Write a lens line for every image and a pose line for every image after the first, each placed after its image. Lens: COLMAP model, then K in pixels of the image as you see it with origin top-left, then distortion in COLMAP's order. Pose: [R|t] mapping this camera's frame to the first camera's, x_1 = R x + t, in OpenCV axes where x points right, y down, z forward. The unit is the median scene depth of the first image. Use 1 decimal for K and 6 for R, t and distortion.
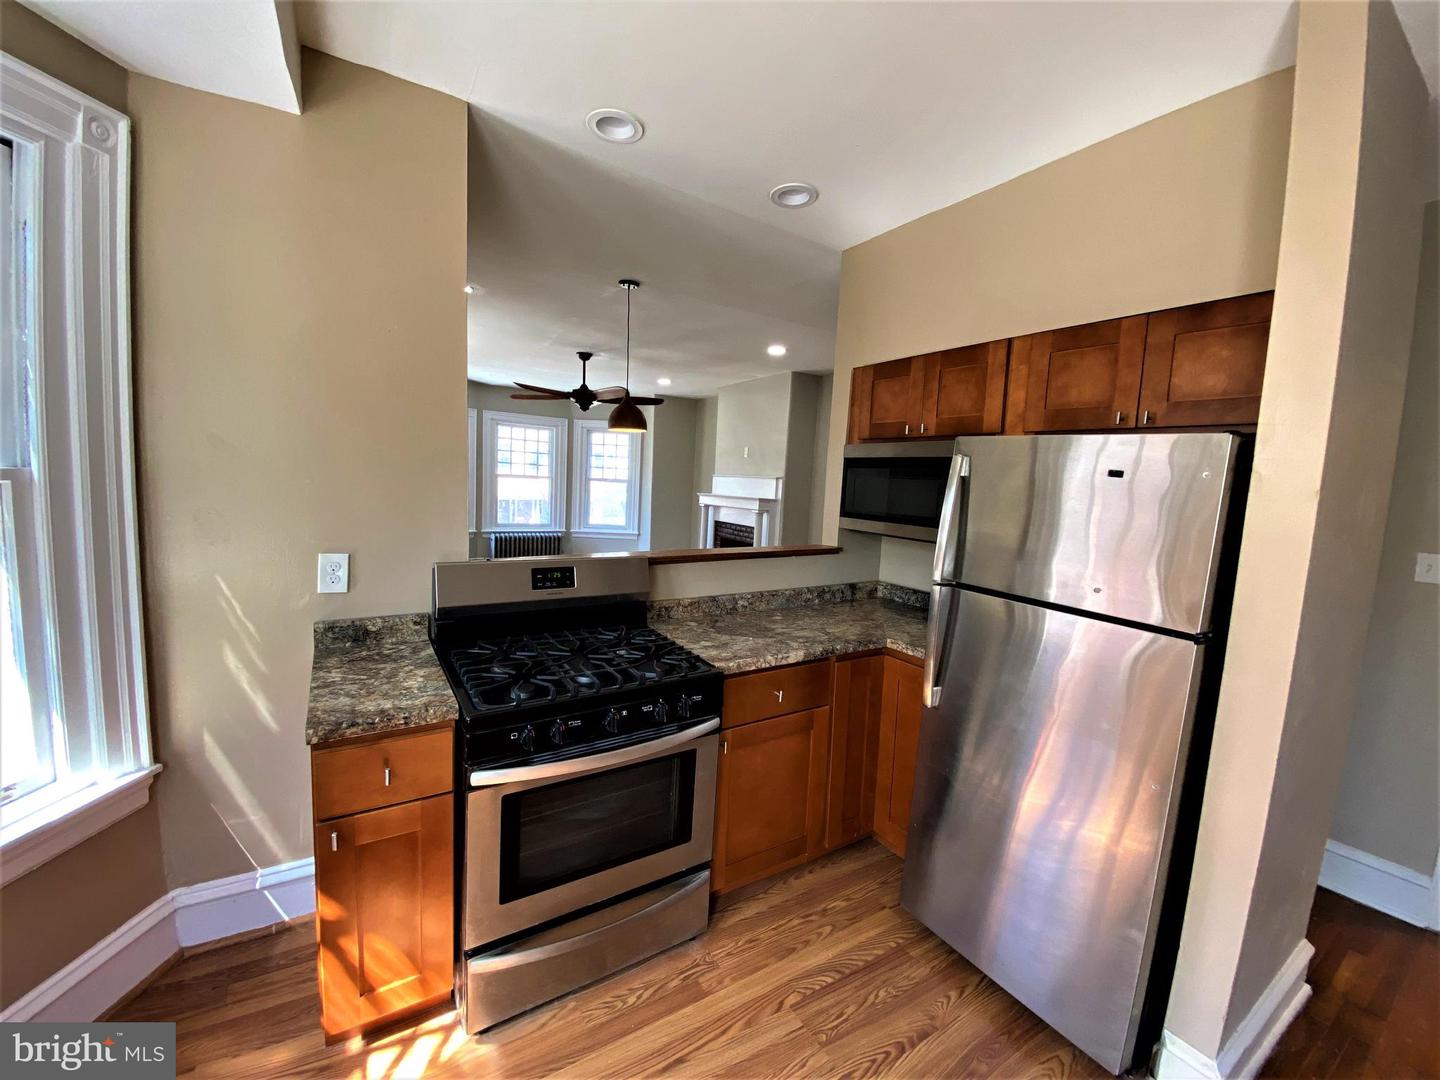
lens RADIAL K [[576.9, 0, 720.0], [0, 576.9, 540.0], [0, 0, 1]] dist [0.036846, -0.030923]
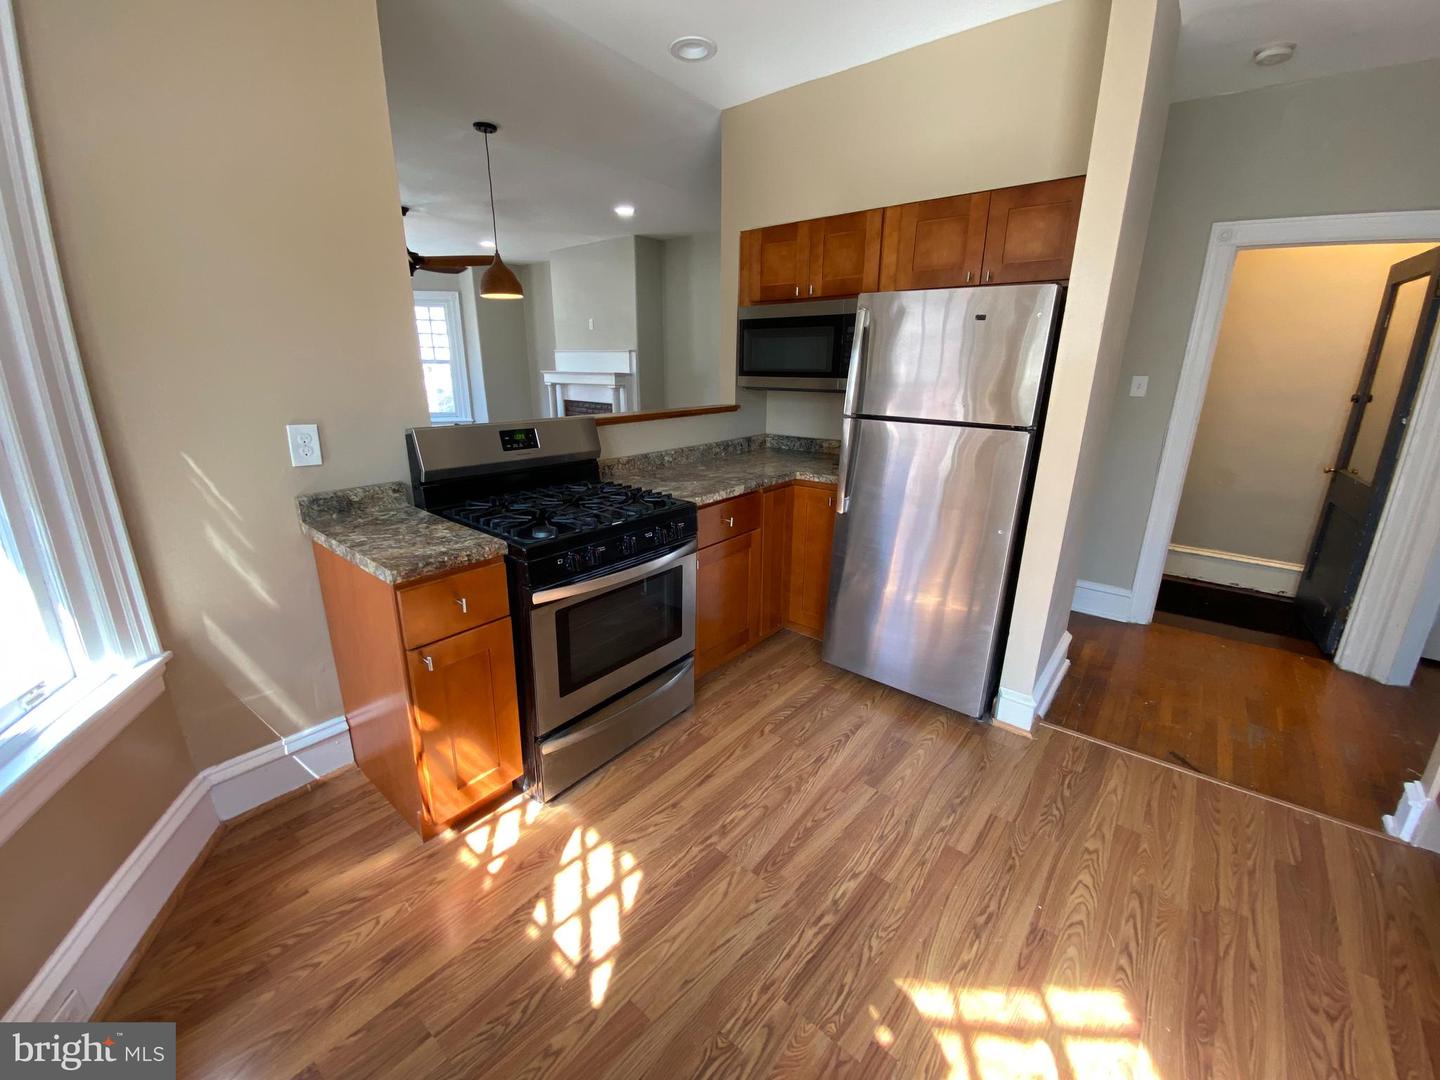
lens RADIAL K [[576.9, 0, 720.0], [0, 576.9, 540.0], [0, 0, 1]] dist [0.036846, -0.030923]
pose [[0.948113, -0.129477, 0.290376, -0.307860], [0.070315, 0.976097, 0.205647, 0.060211], [-0.310061, -0.174558, 0.934554, -0.157994]]
